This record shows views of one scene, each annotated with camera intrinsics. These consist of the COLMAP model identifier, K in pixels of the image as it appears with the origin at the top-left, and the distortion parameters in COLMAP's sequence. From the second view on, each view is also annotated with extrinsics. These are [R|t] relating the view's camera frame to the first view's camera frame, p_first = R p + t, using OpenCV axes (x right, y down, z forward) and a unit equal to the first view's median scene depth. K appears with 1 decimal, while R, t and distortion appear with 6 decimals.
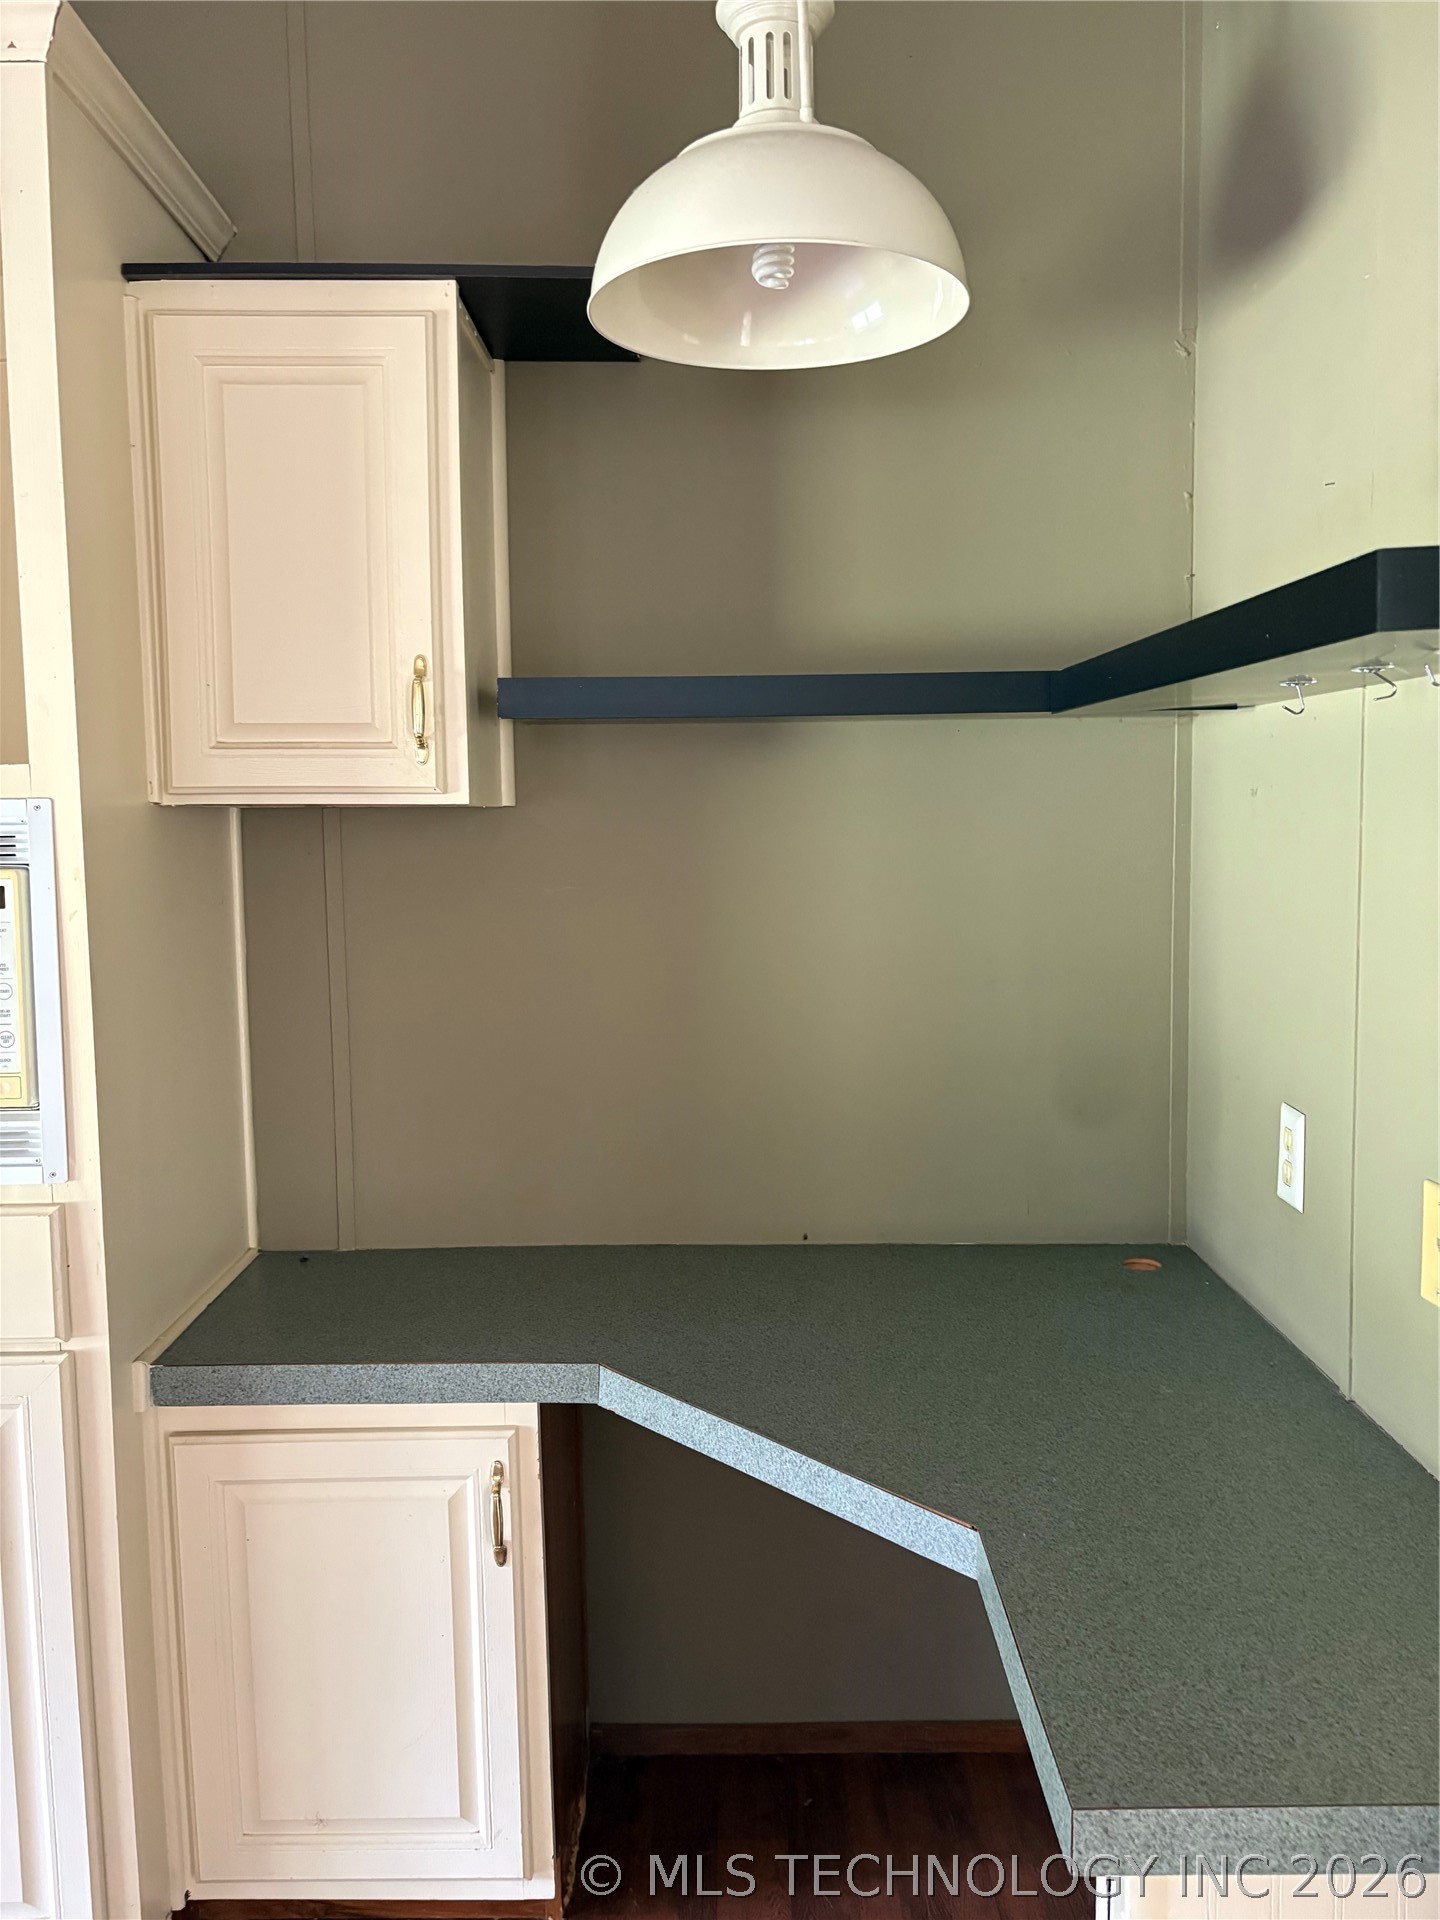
lens RADIAL K [[1470.7, 0, 720.8], [0, 1470.7, 960.2], [0, 0, 1]] dist [0.047485, -0.049515]
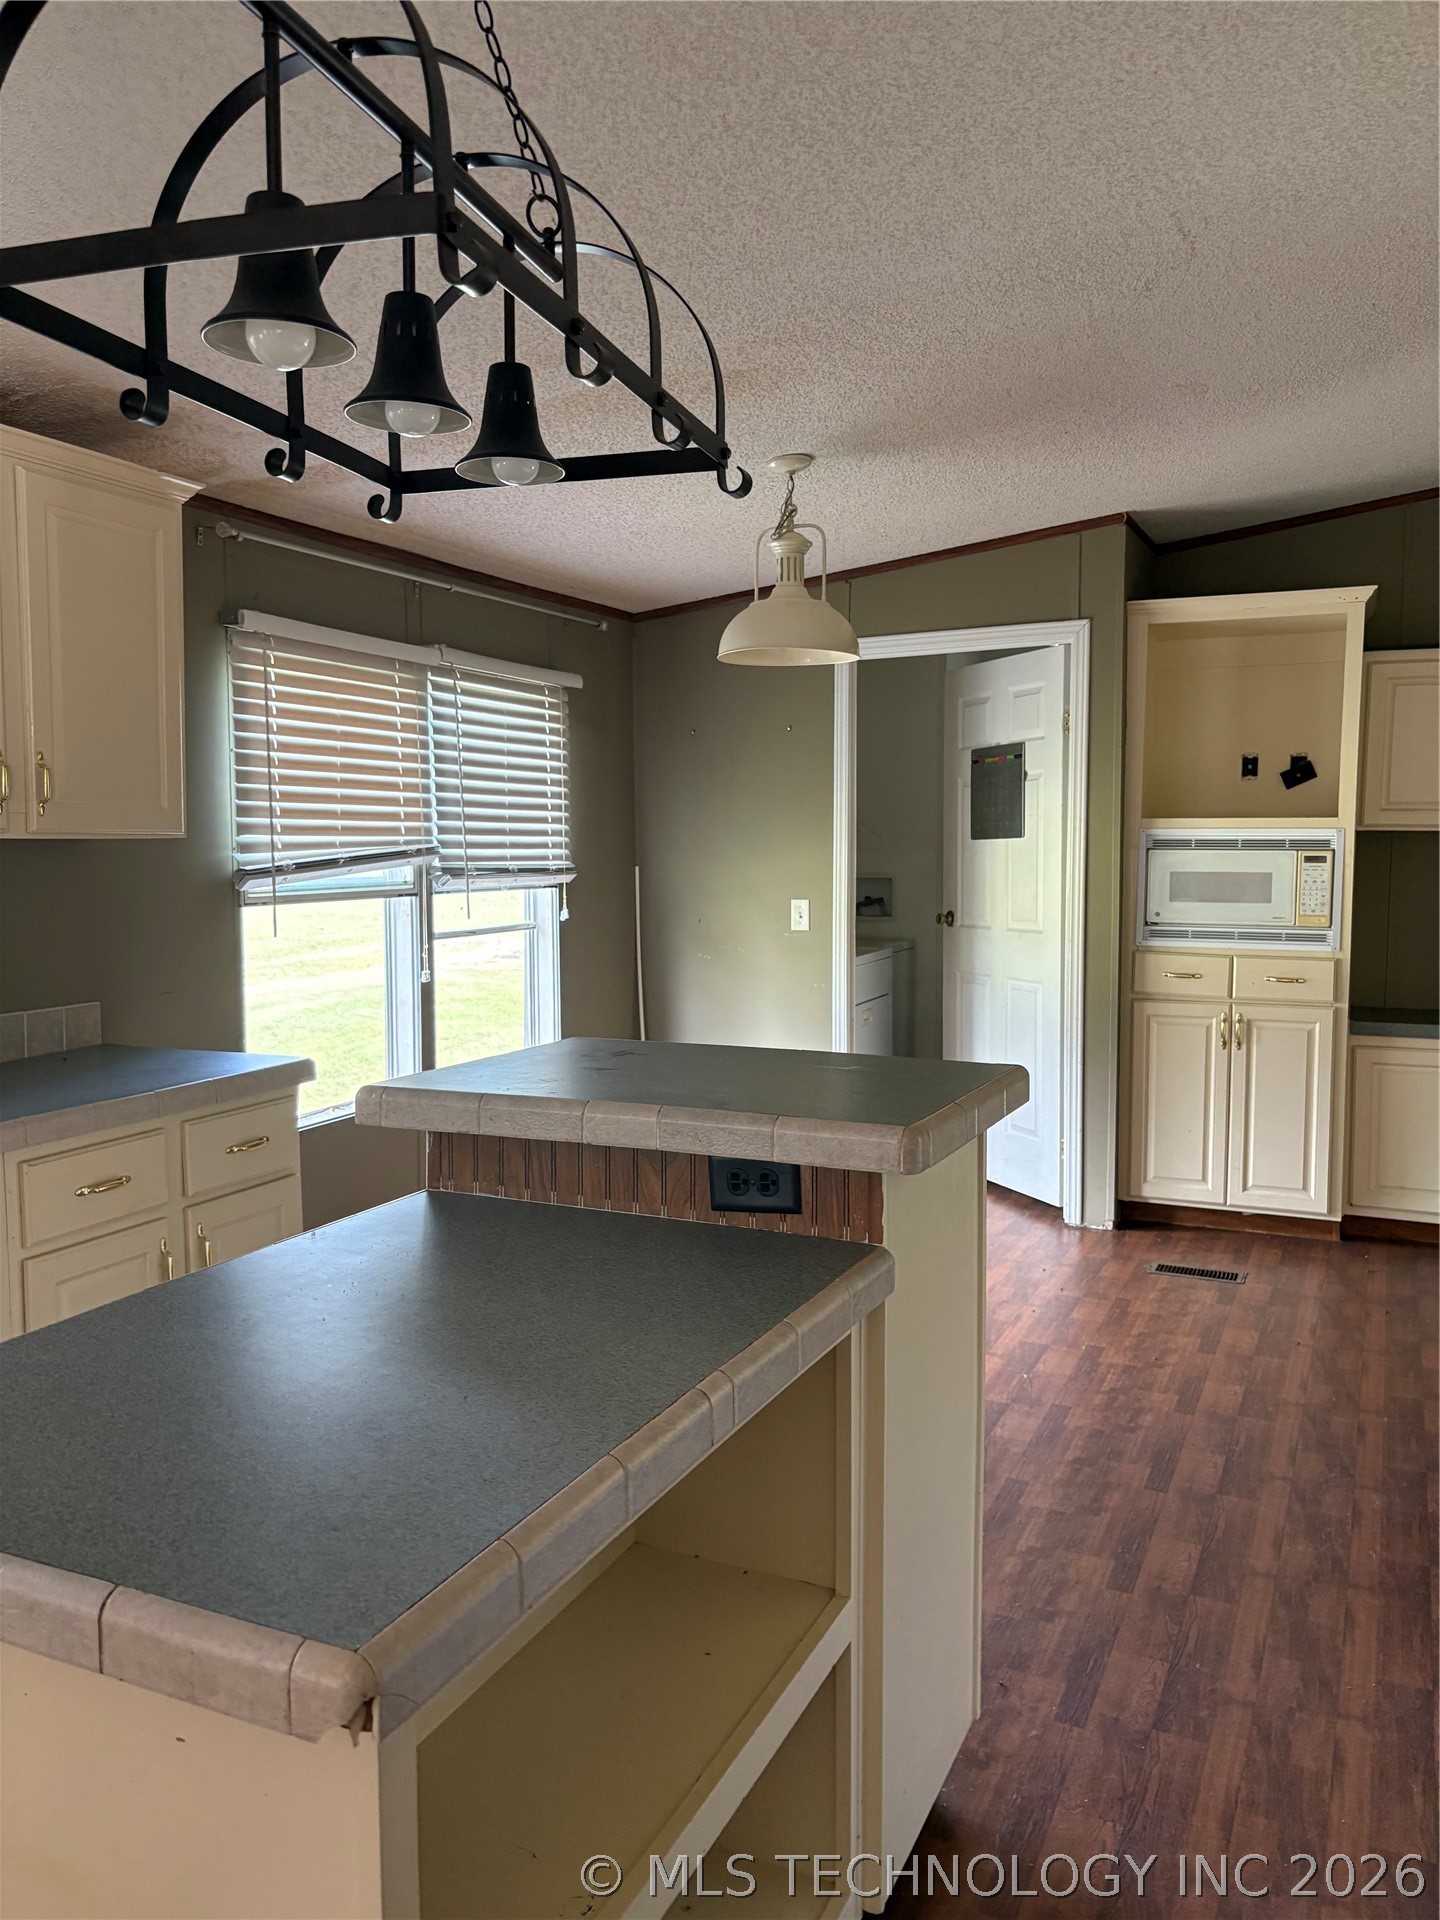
lens RADIAL K [[1470.7, 0, 722.7], [0, 1470.7, 961.8], [0, 0, 1]] dist [0.047485, -0.049515]
pose [[0.907372, 0.047434, -0.417645, -0.311611], [-0.050754, 0.998706, 0.003161, 0.223695], [0.417254, 0.018329, 0.908605, -2.325614]]
